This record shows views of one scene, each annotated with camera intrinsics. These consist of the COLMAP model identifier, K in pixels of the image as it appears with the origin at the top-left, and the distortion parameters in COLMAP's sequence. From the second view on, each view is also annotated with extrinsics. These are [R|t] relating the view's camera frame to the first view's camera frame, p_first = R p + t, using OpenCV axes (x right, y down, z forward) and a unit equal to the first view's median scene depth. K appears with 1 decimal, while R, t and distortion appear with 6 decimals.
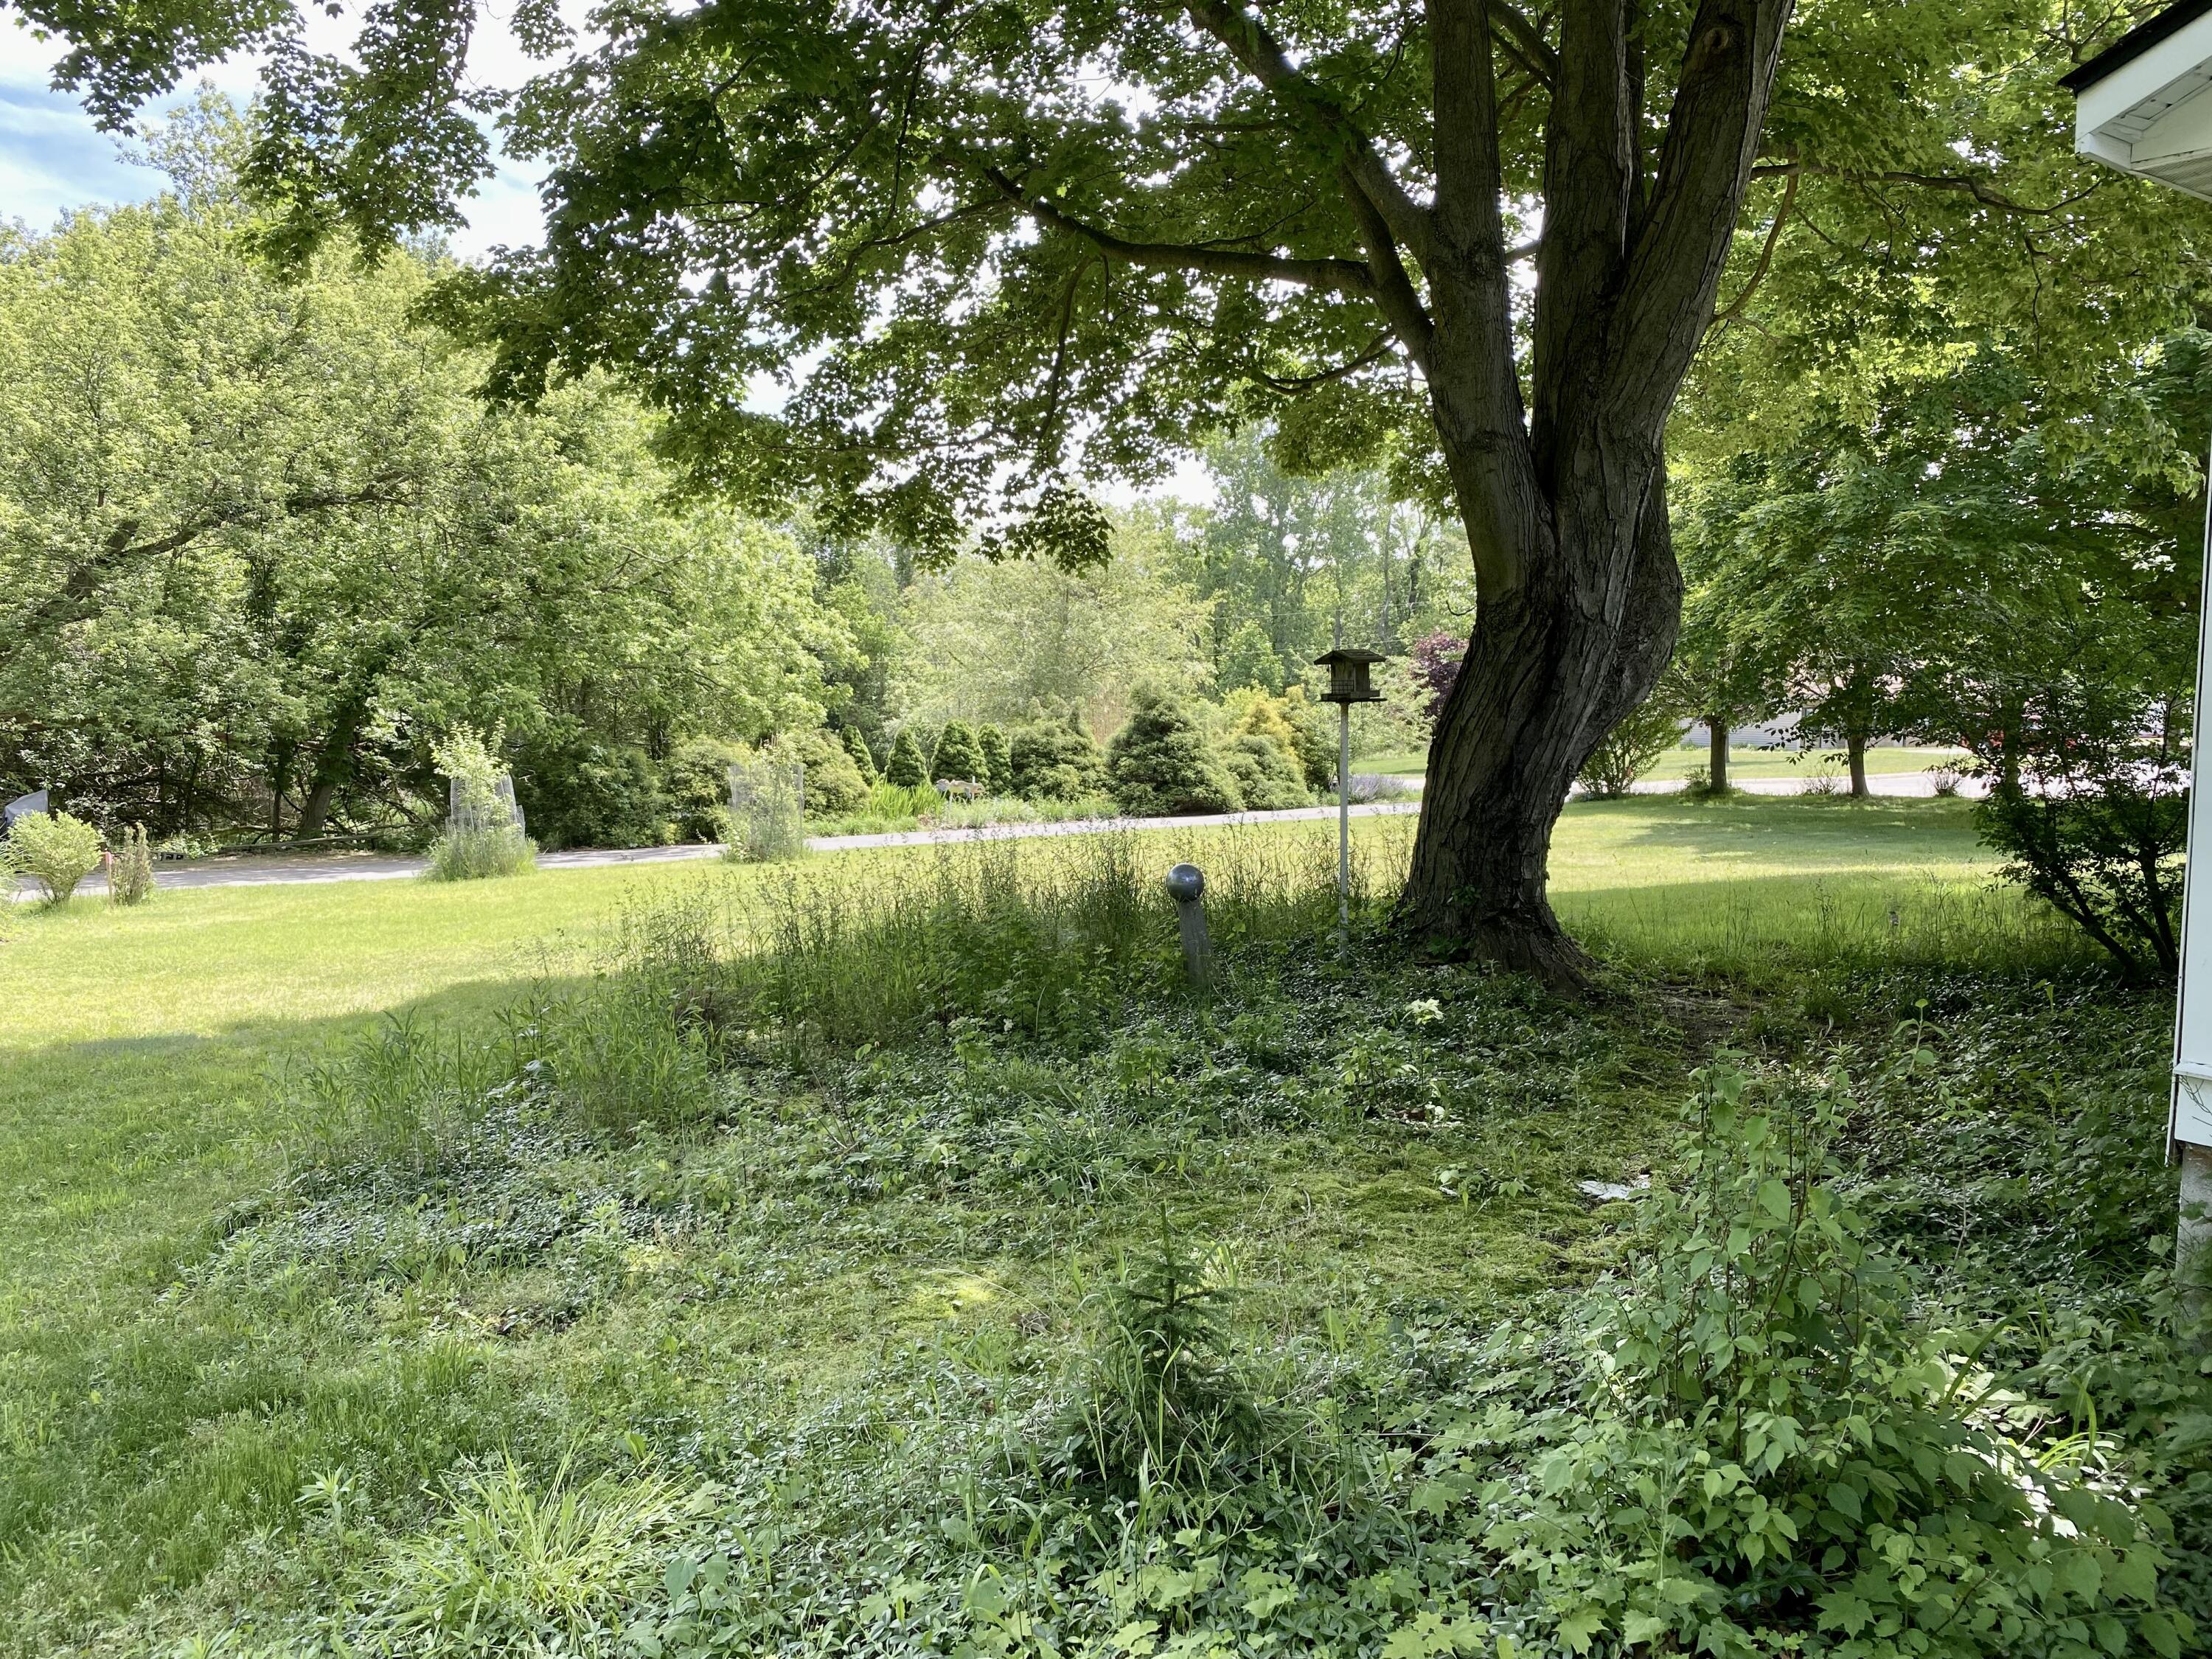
lens RADIAL K [[1703.0, 0, 1106.0], [0, 1703.0, 829.5], [0, 0, 1]] dist [0.047538, -0.033808]
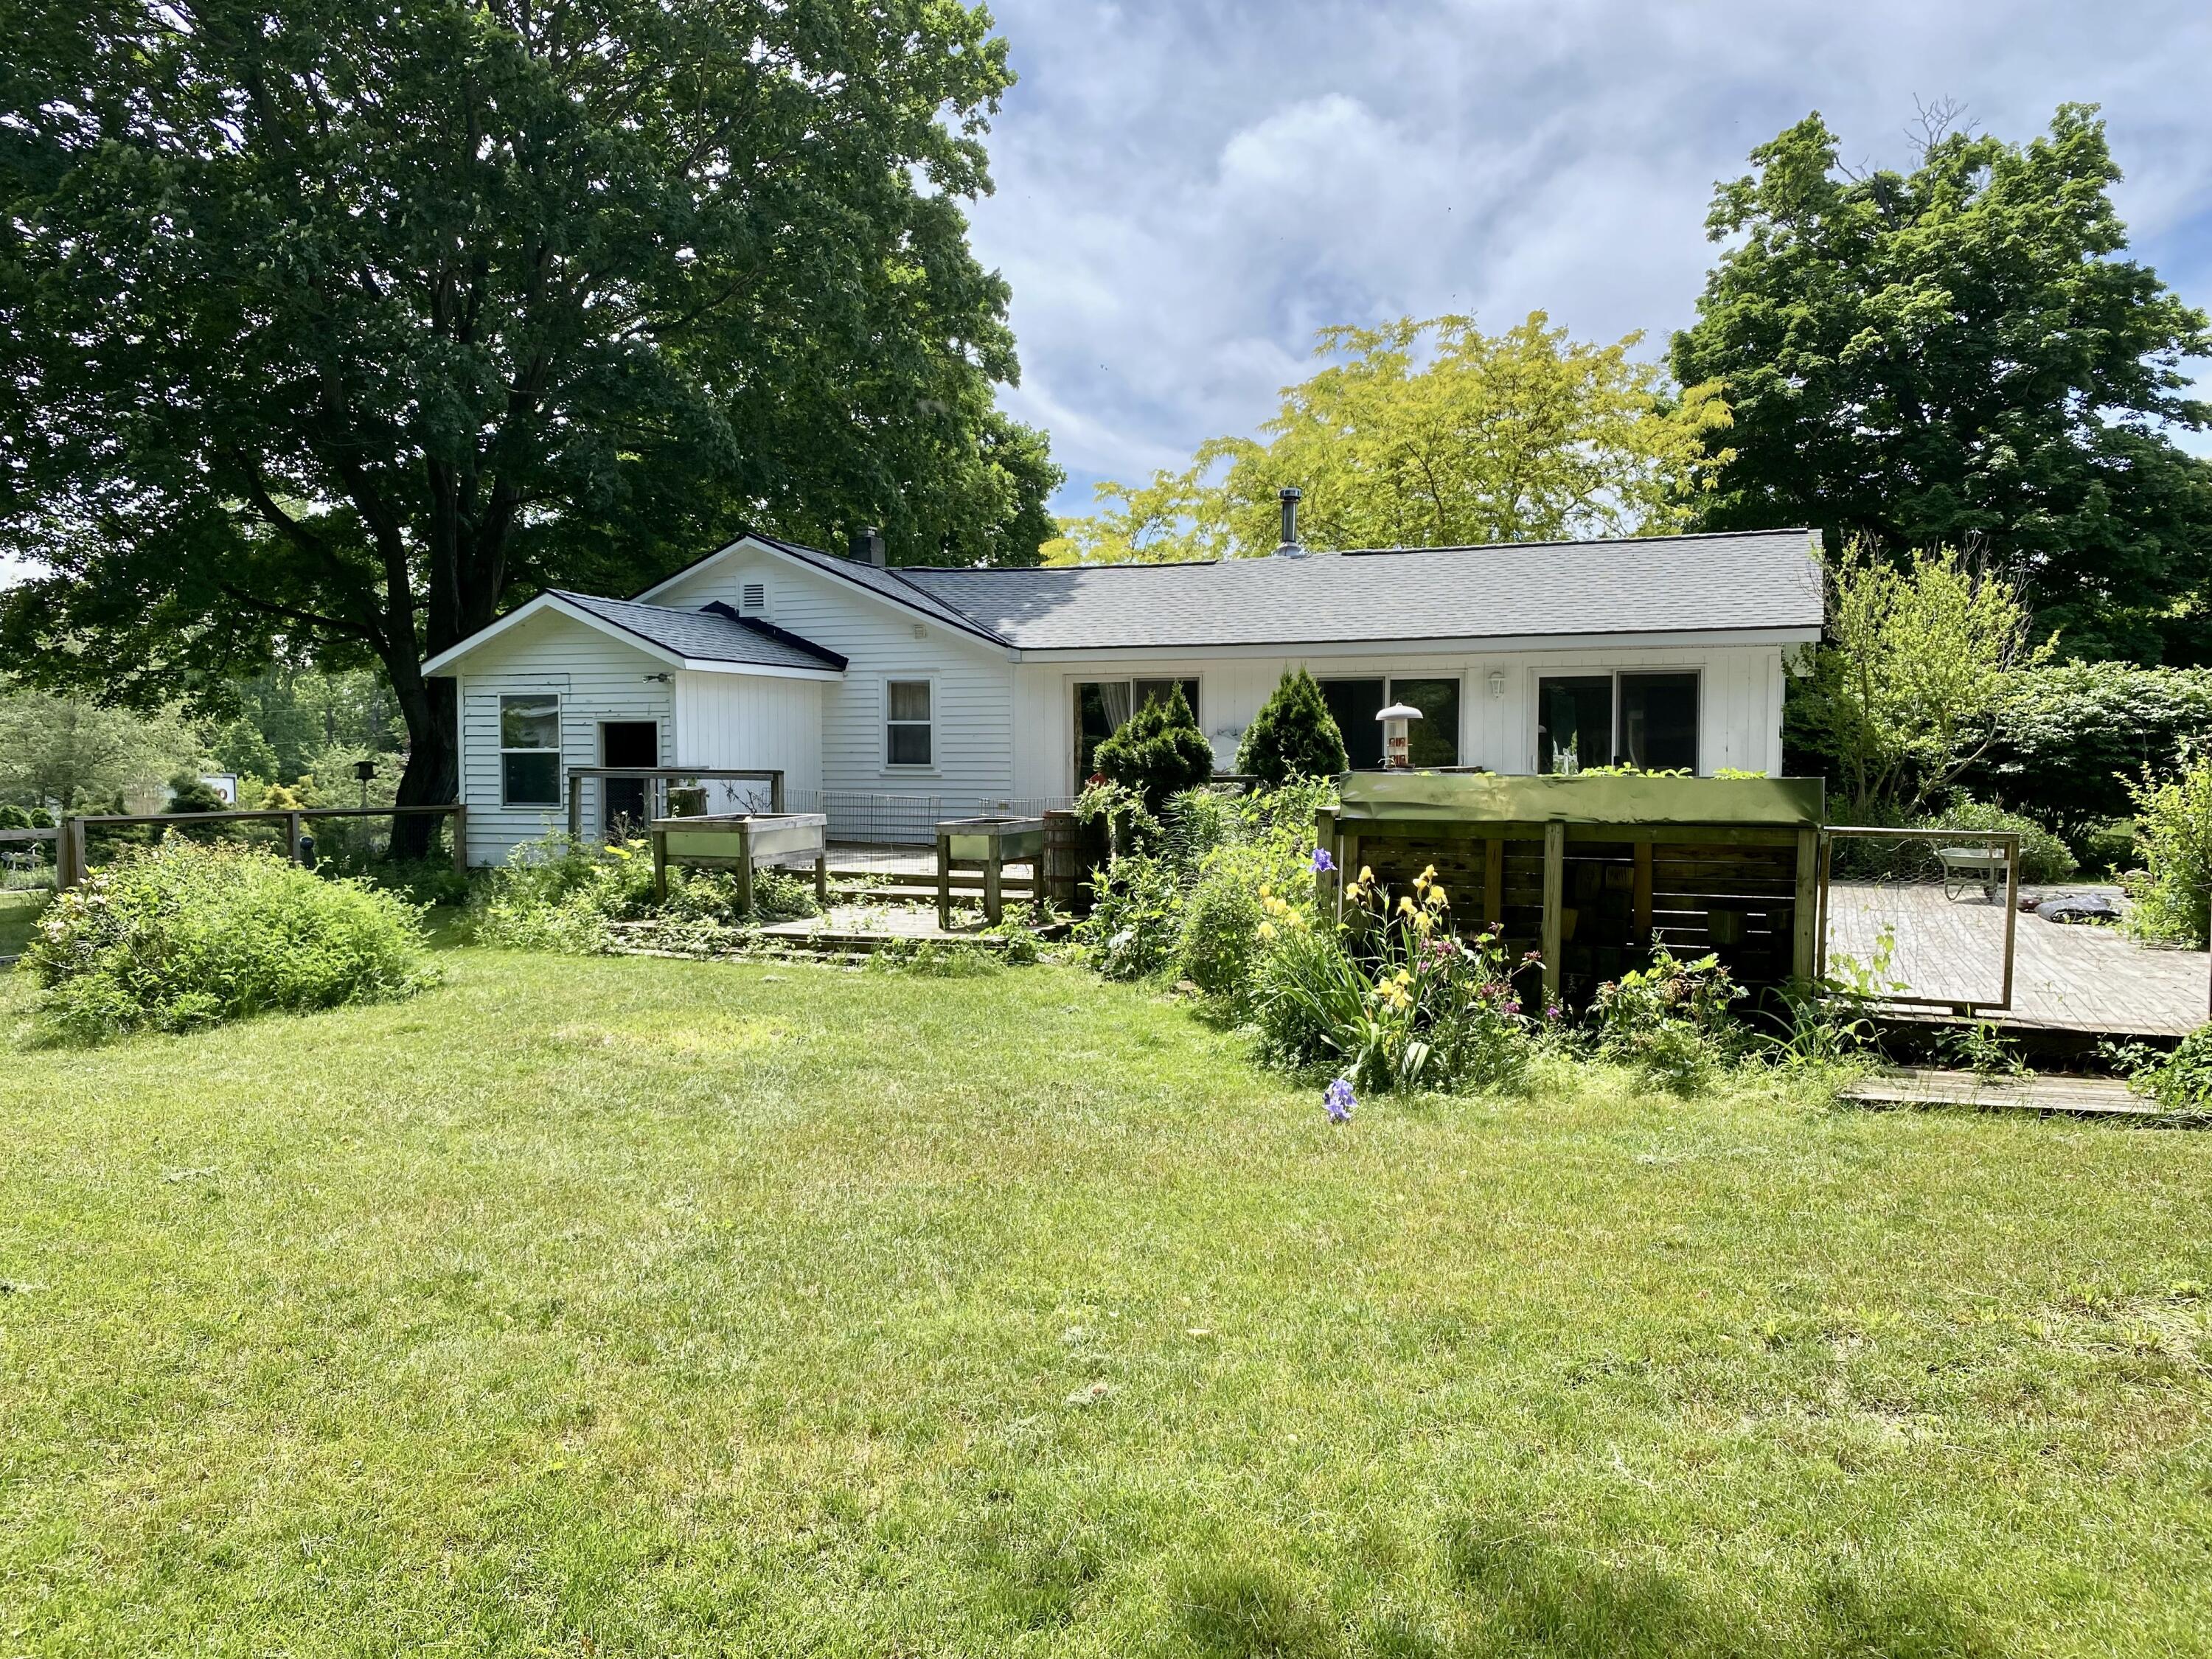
lens RADIAL K [[1703.0, 0, 1106.0], [0, 1703.0, 829.5], [0, 0, 1]] dist [0.047538, -0.033808]
pose [[0.846899, -0.026081, 0.531114, -0.079255], [0.053712, 0.997884, -0.036645, 0.042972], [-0.529034, 0.059562, 0.846508, -0.490028]]
